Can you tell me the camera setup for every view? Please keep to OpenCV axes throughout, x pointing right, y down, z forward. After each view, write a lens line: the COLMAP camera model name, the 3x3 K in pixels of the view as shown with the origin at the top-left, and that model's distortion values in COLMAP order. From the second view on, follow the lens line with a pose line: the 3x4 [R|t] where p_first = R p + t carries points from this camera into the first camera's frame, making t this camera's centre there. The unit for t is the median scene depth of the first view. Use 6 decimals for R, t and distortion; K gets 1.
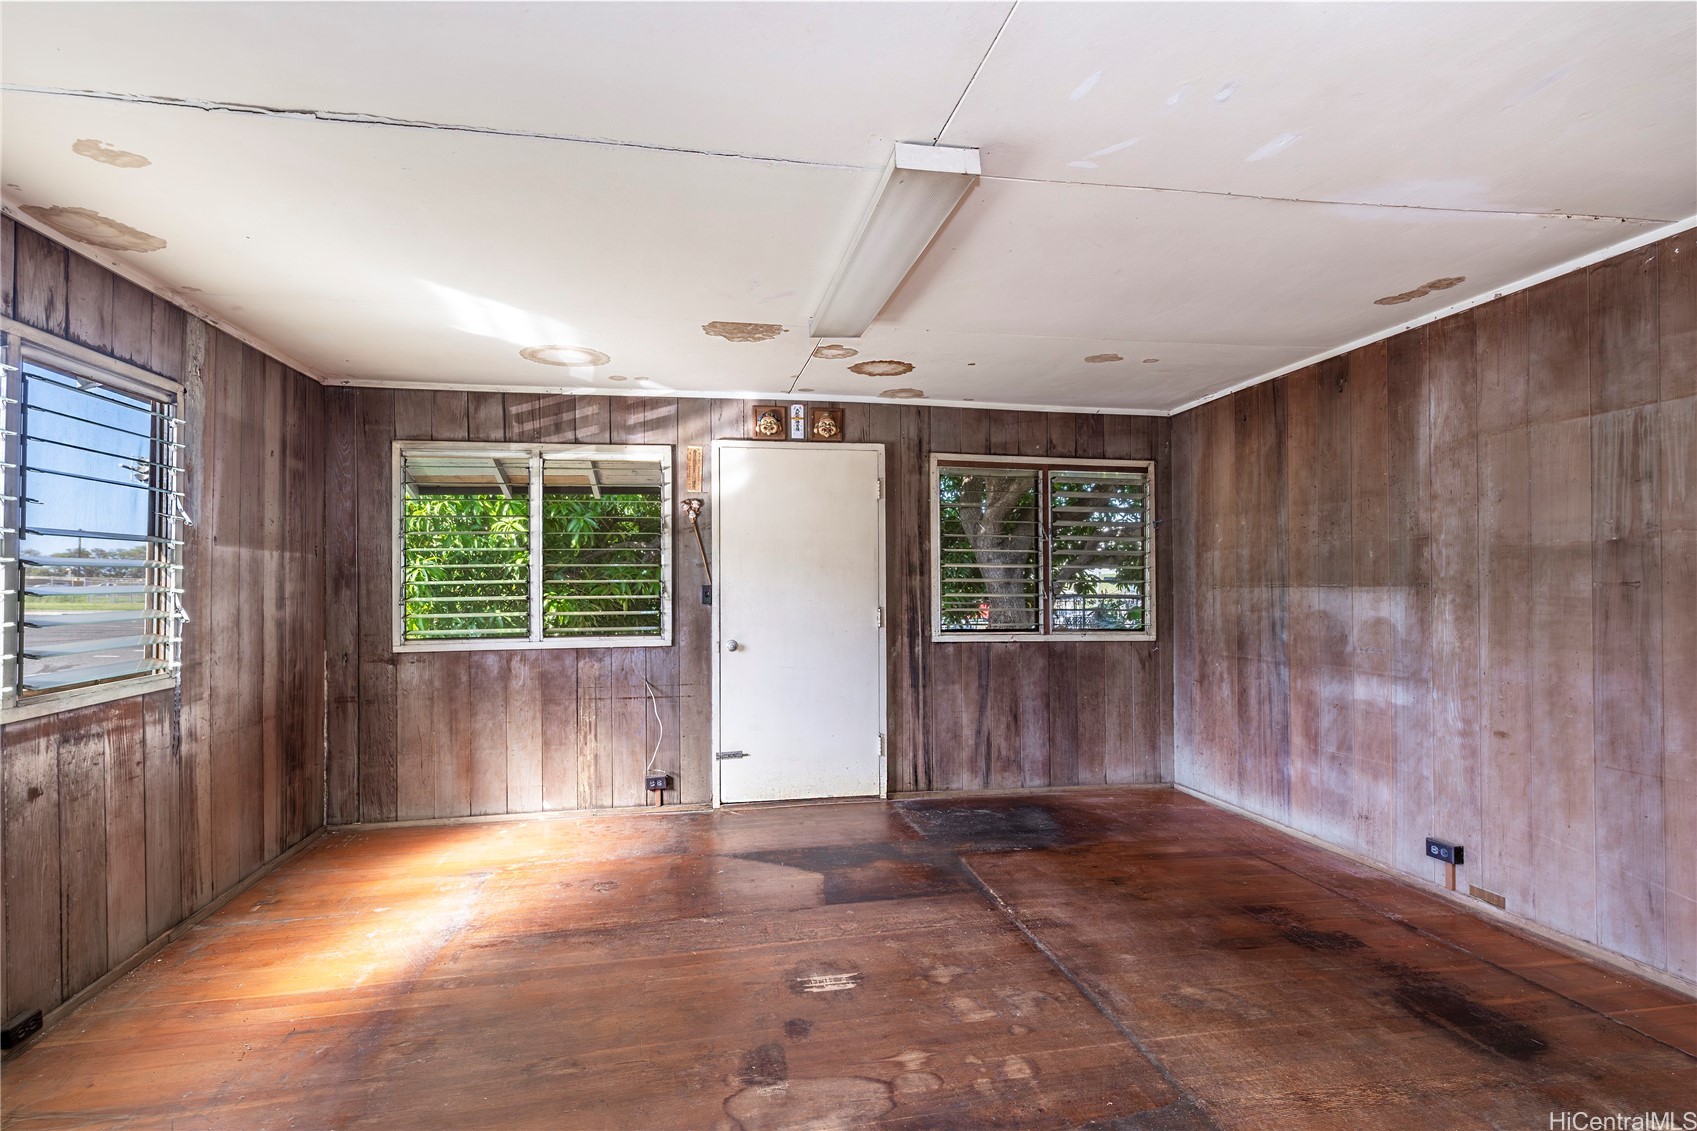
lens RADIAL K [[747.5, 0, 811.5], [0, 747.5, 590.3], [0, 0, 1]] dist [0.000279, 0.000071]
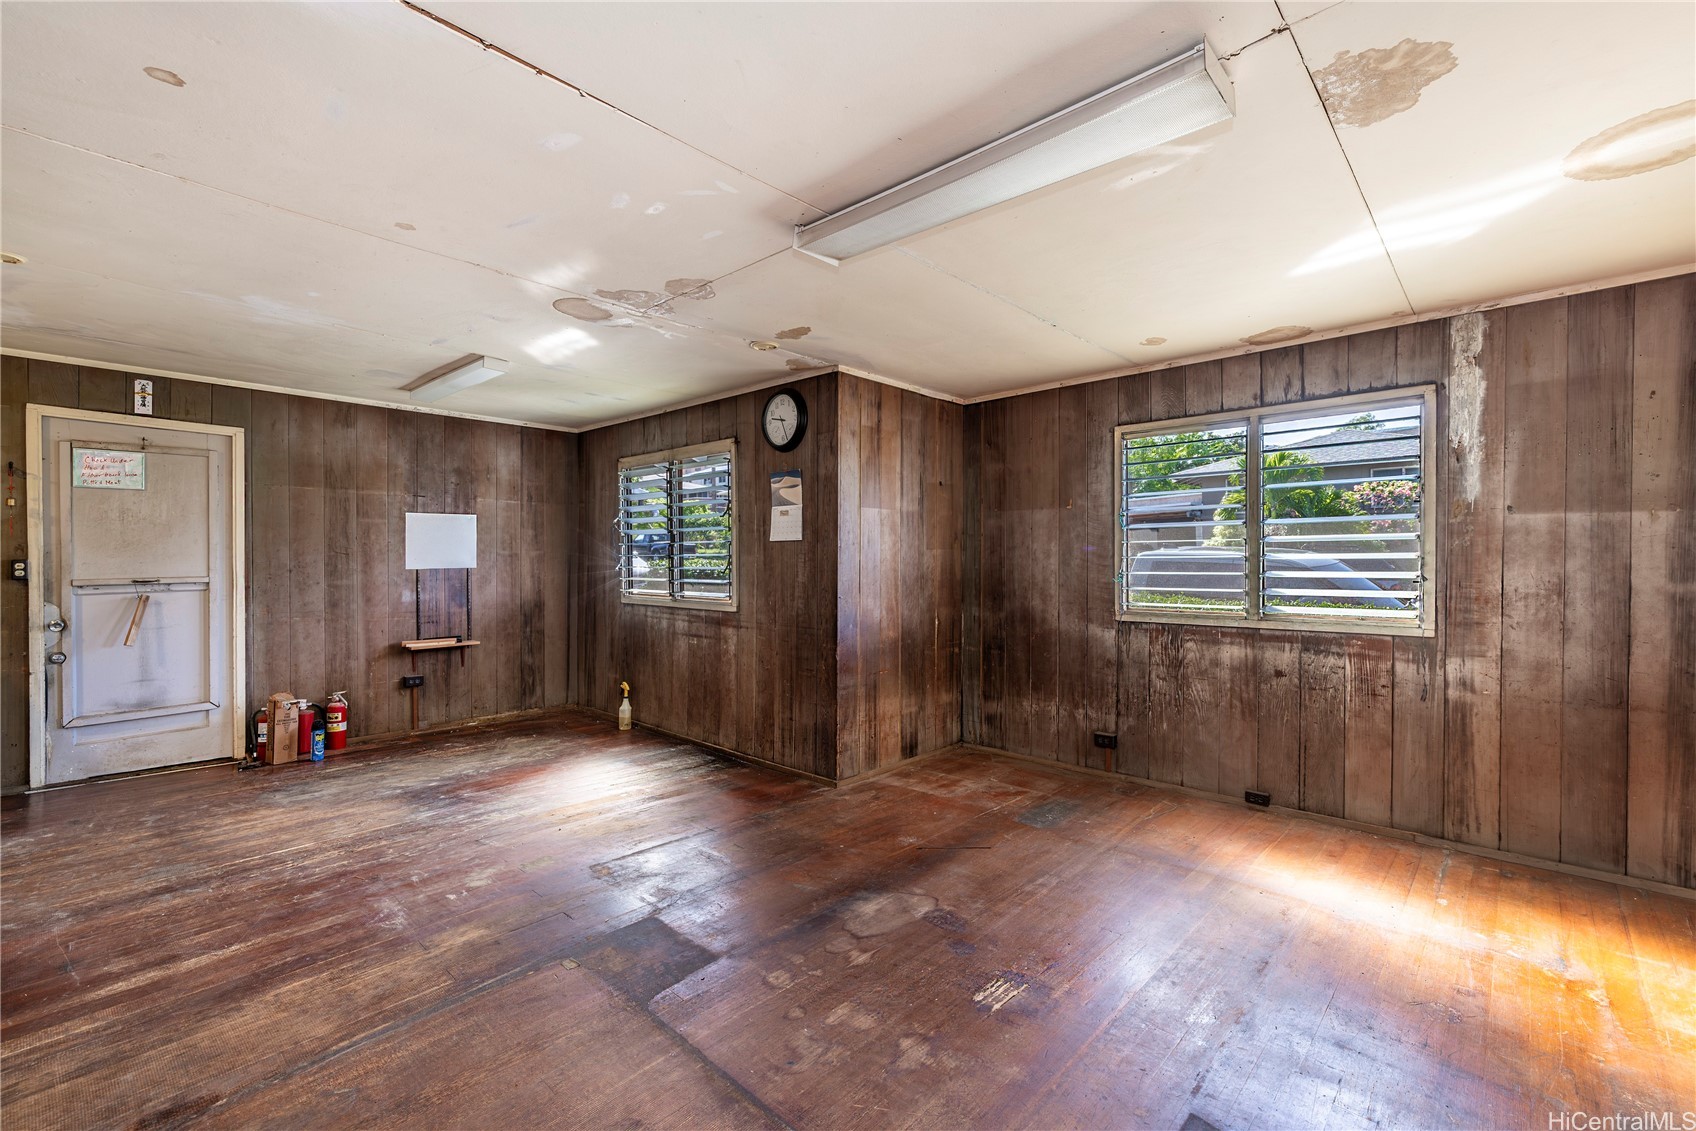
lens RADIAL K [[729.3, 0, 844.2], [0, 729.3, 552.6], [0, 0, 1]] dist [-0.000420, -0.000060]
pose [[-0.798904, 0.008155, -0.601403, 0.545960], [0.002609, 0.999946, 0.010094, -0.019142], [0.601452, 0.006495, -0.798882, 1.230152]]
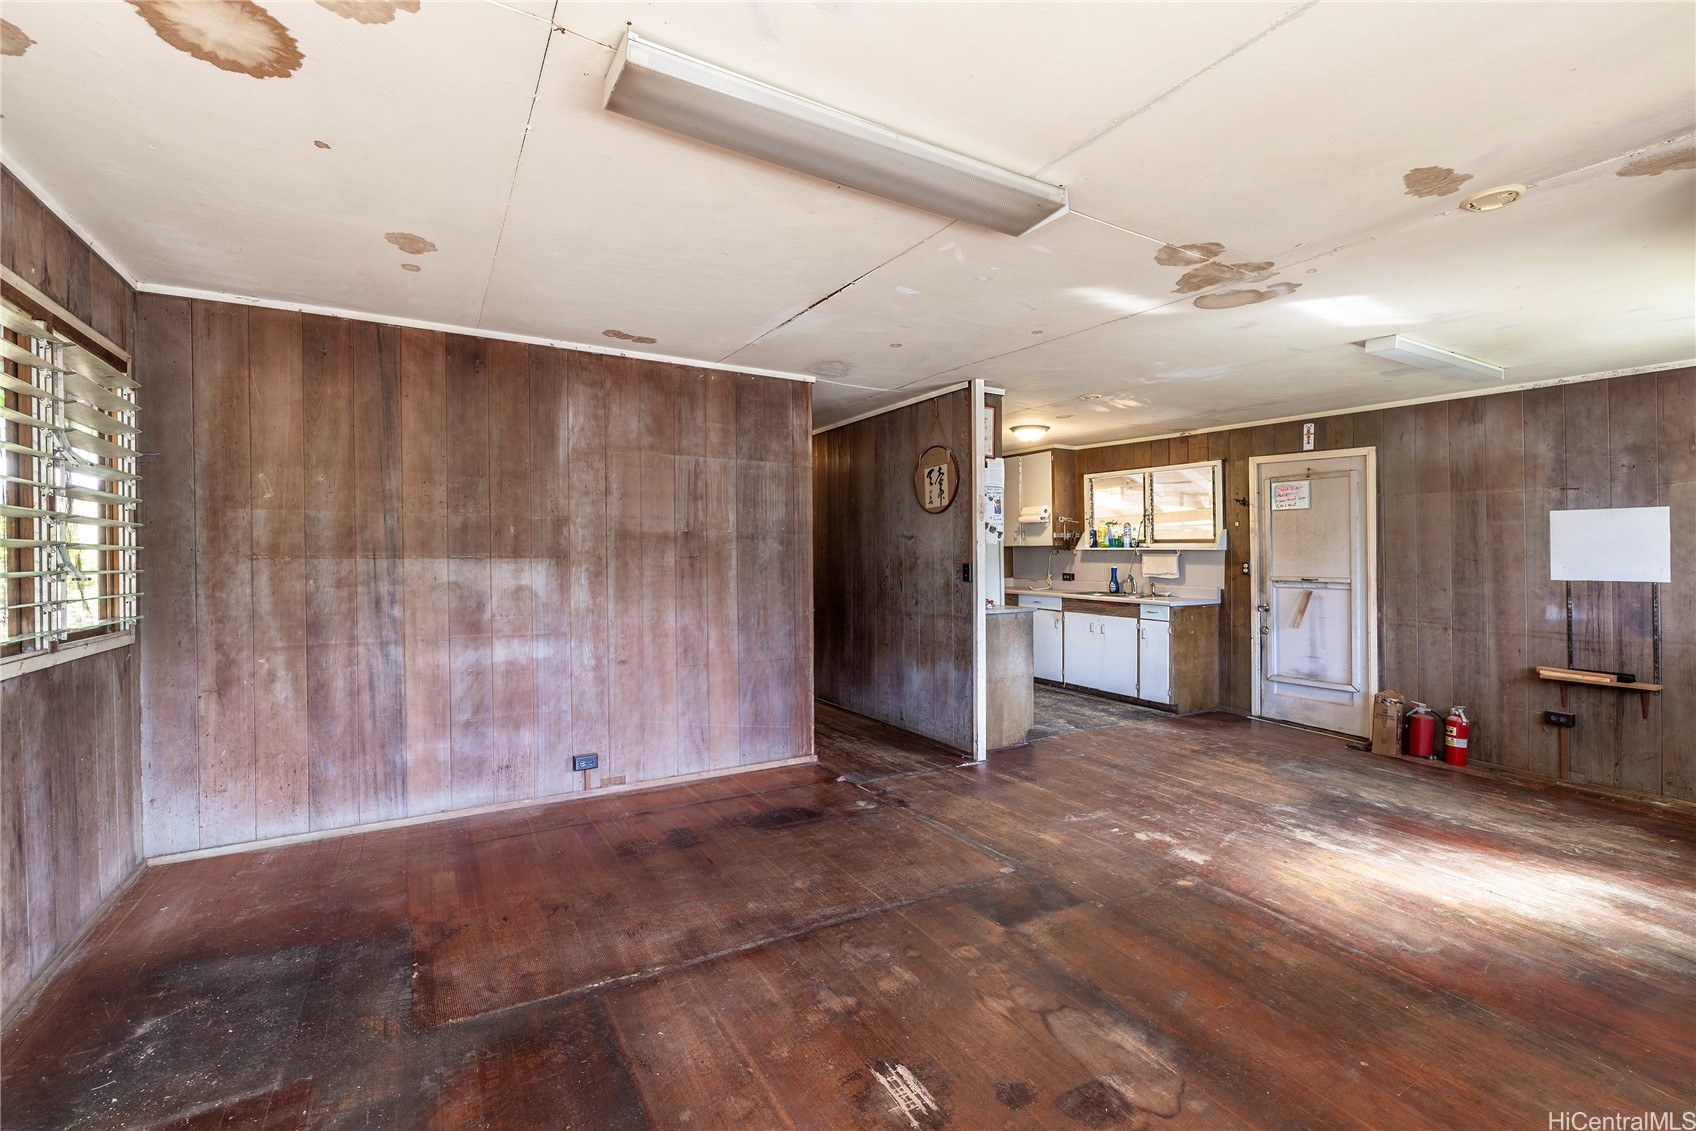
lens RADIAL K [[729.3, 0, 844.2], [0, 729.3, 552.6], [0, 0, 1]] dist [-0.000420, -0.000060]
pose [[-0.346711, 0.006091, 0.937952, -0.495443], [-0.000928, 0.999976, -0.006836, -0.007009], [-0.937972, -0.003240, -0.346697, 1.011398]]
